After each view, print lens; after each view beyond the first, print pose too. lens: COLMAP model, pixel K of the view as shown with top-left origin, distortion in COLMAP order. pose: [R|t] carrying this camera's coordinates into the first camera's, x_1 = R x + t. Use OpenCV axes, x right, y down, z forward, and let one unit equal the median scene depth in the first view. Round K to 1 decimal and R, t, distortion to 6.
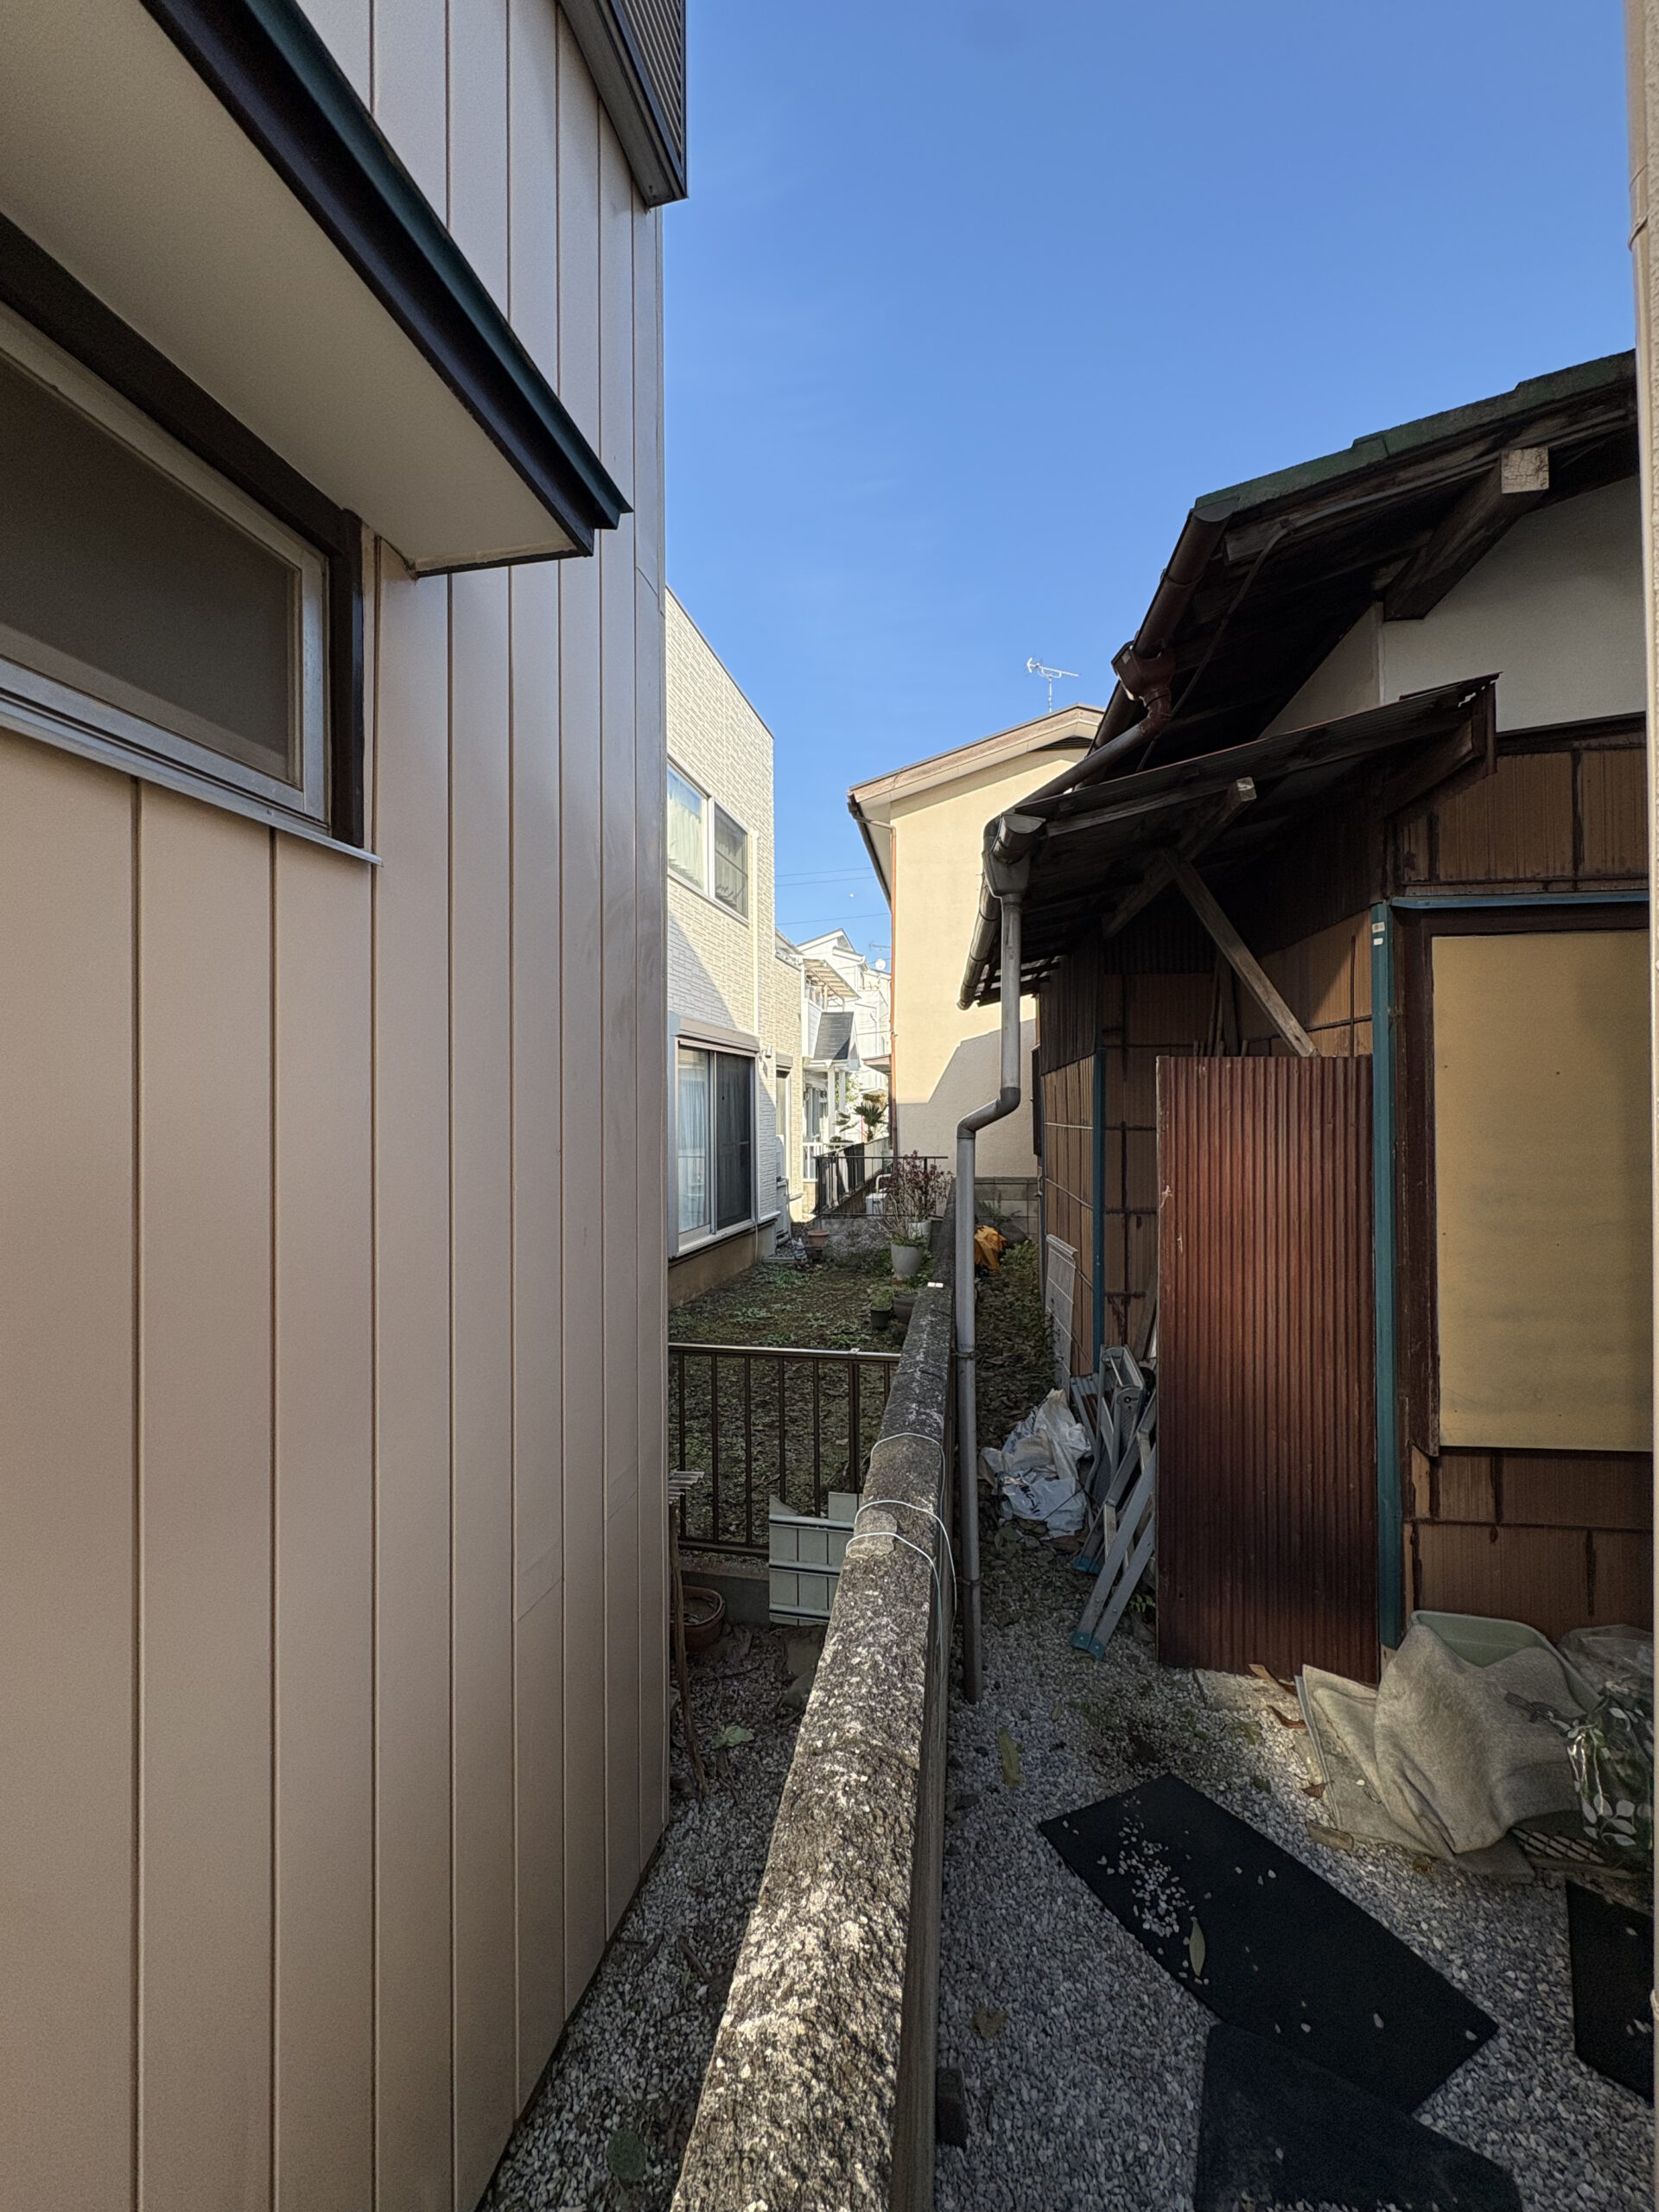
lens RADIAL K [[880.7, 0, 832.9], [0, 880.7, 1106.4], [0, 0, 1]] dist [-0.000319, 0.000174]
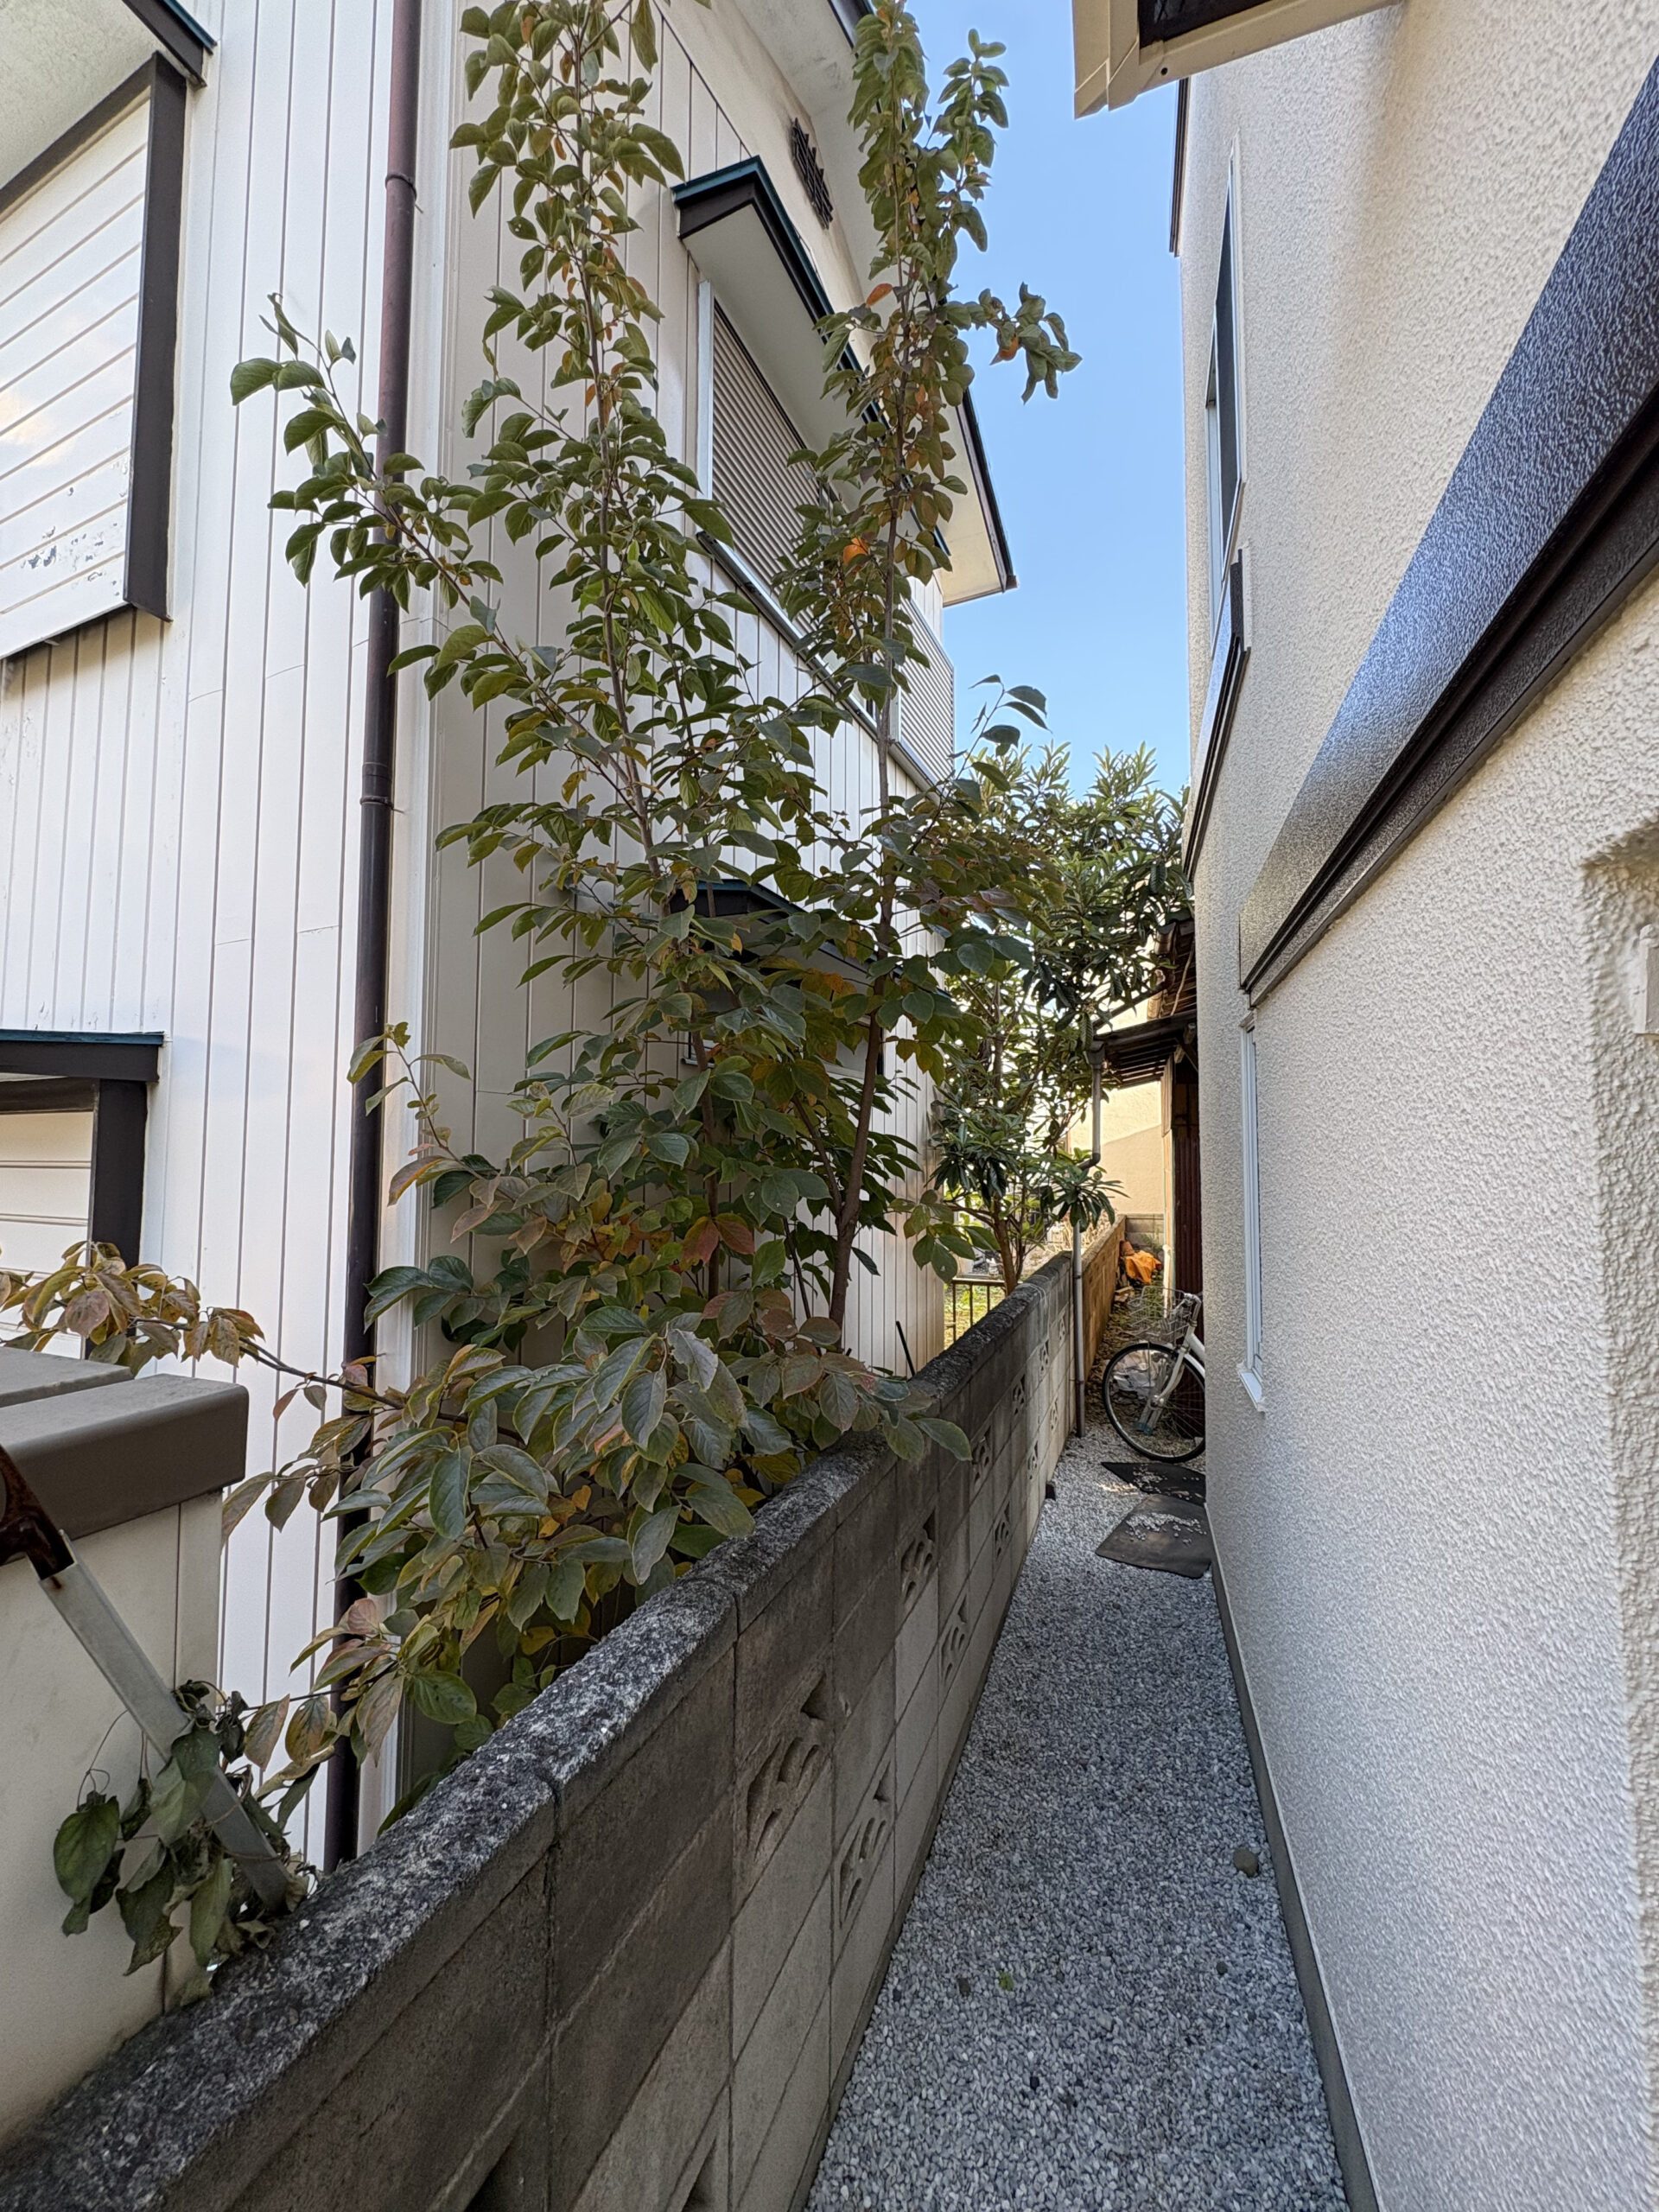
lens RADIAL K [[880.7, 0, 822.8], [0, 880.7, 1110.9], [0, 0, 1]] dist [-0.000319, 0.000174]
pose [[0.975042, -0.001273, -0.222016, 0.023525], [-0.008481, 0.999040, -0.042974, -0.026251], [0.221858, 0.043784, 0.974096, -1.298083]]
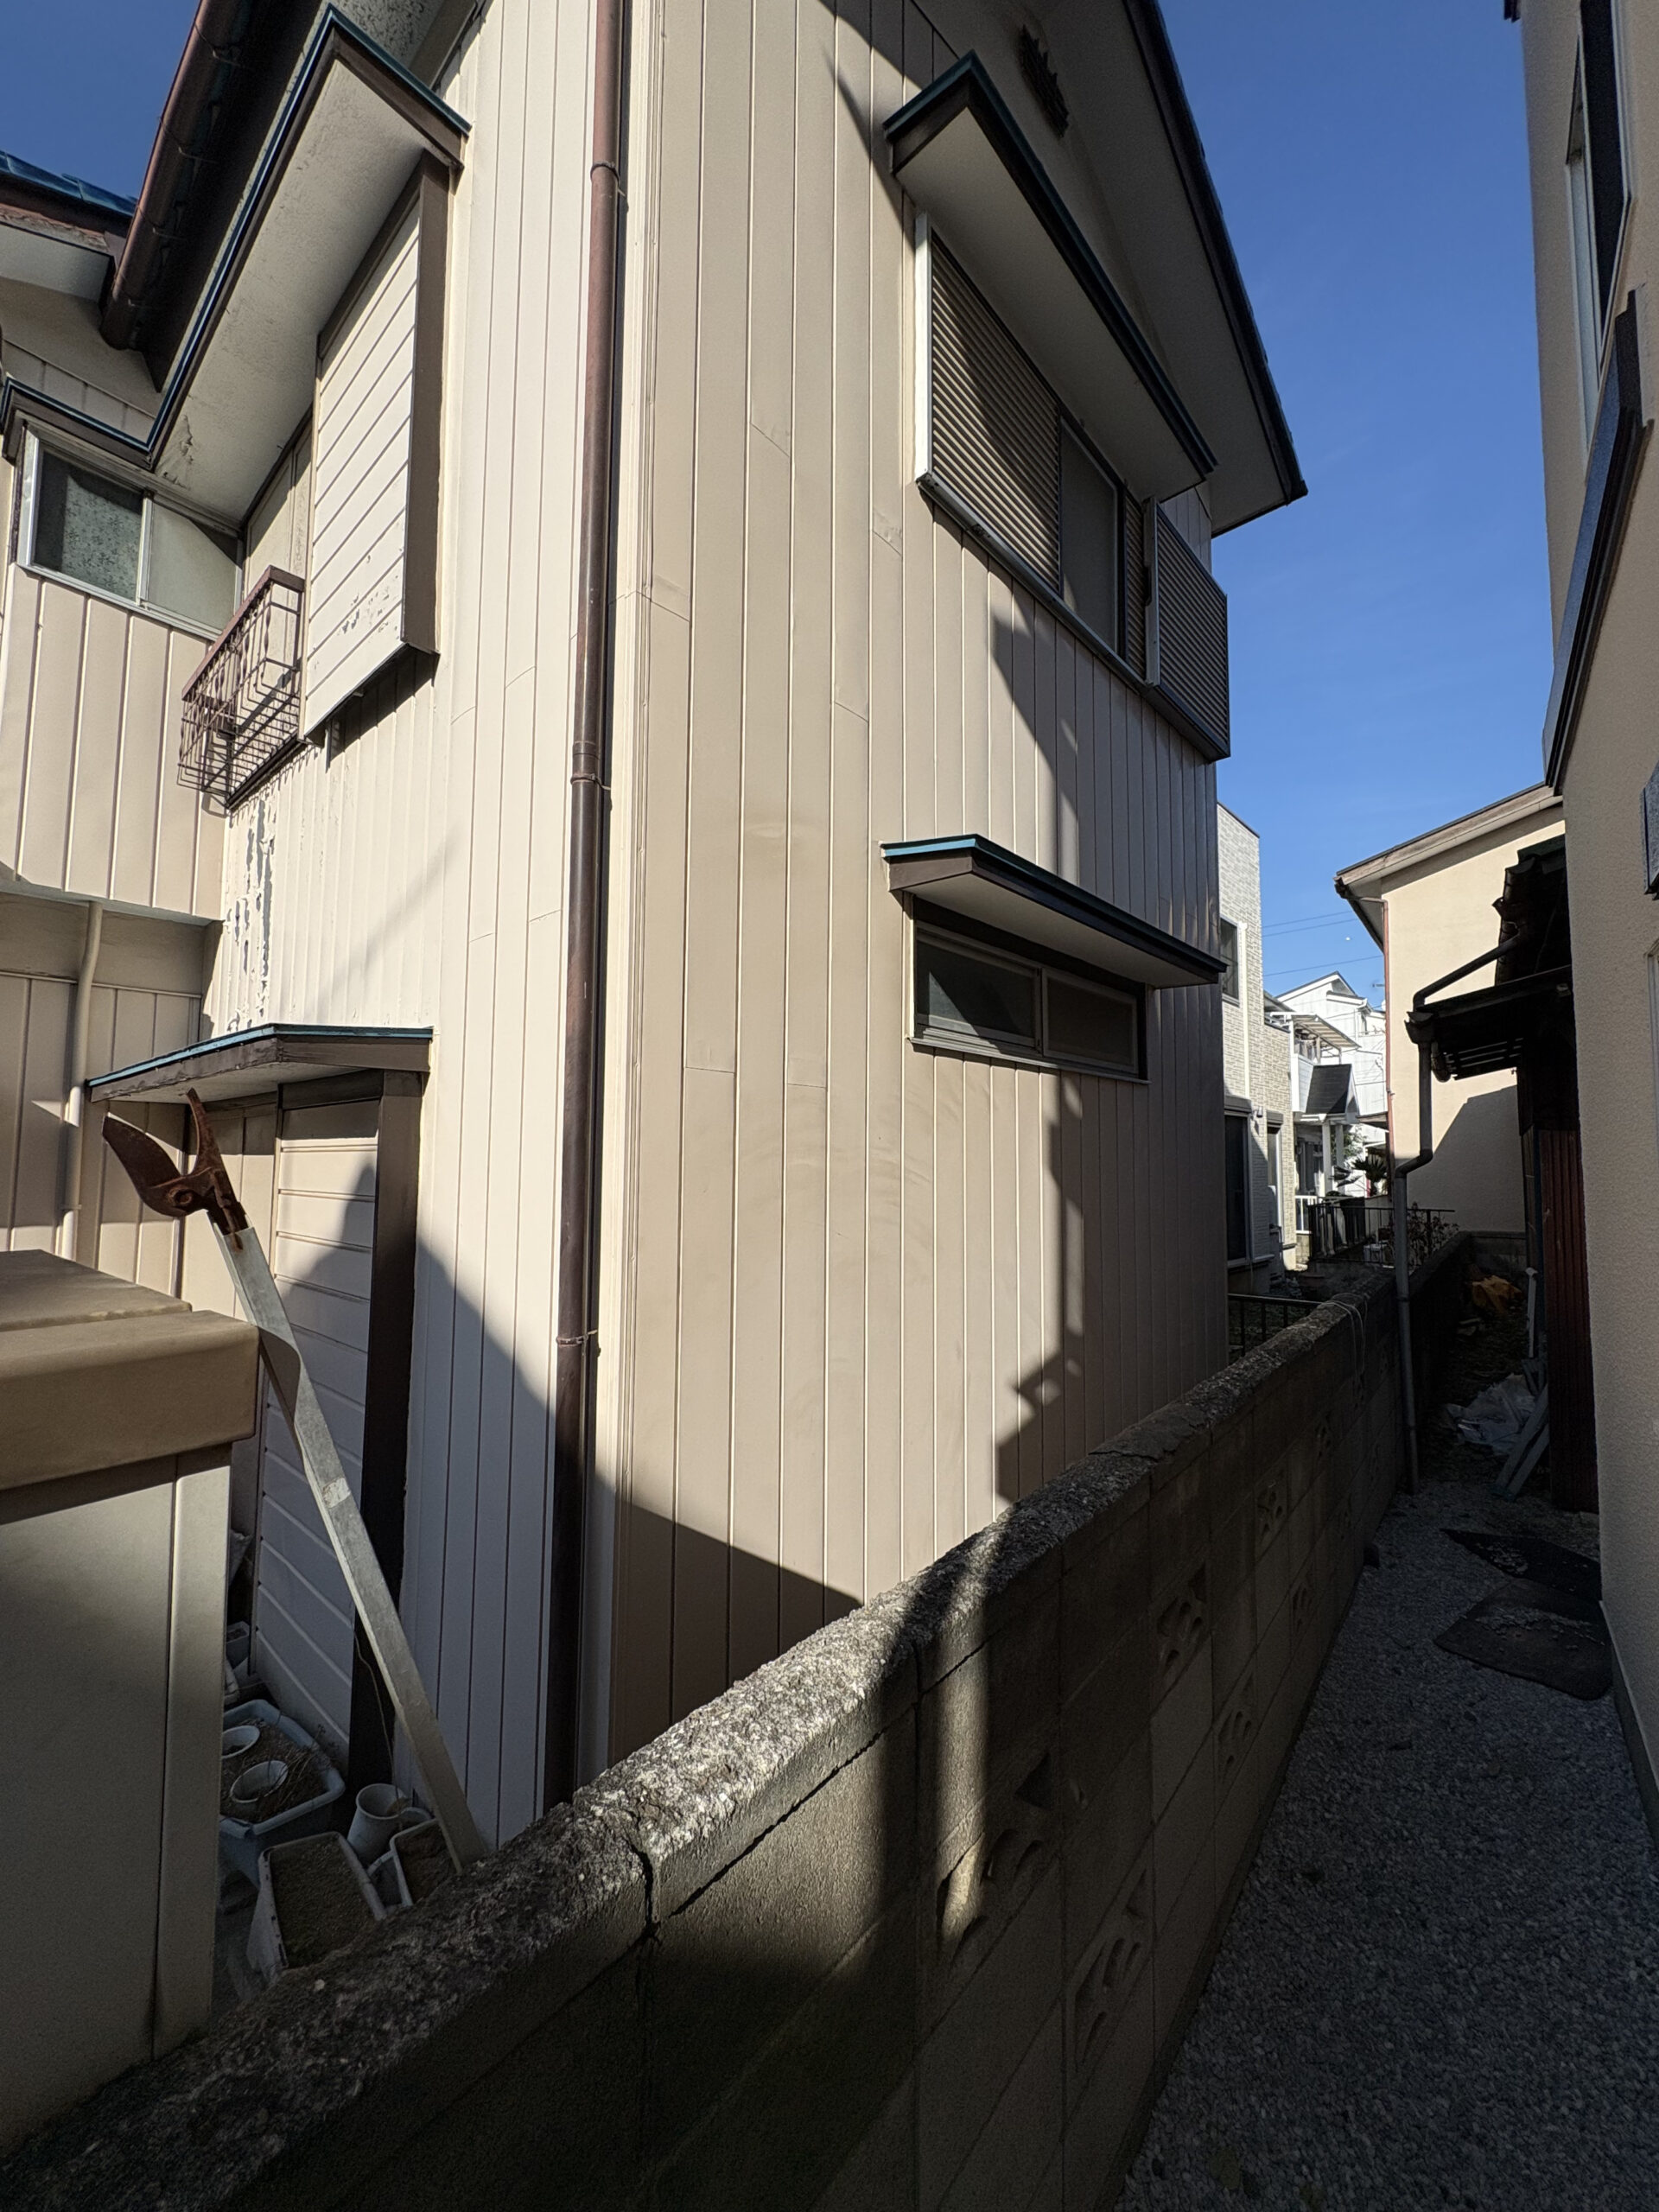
lens RADIAL K [[880.7, 0, 821.3], [0, 880.7, 1108.6], [0, 0, 1]] dist [-0.000319, 0.000174]
pose [[0.864883, -0.019654, -0.501588, 0.035453], [-0.008793, 0.998487, -0.054287, 0.003417], [0.501896, 0.051362, 0.863401, -1.192842]]
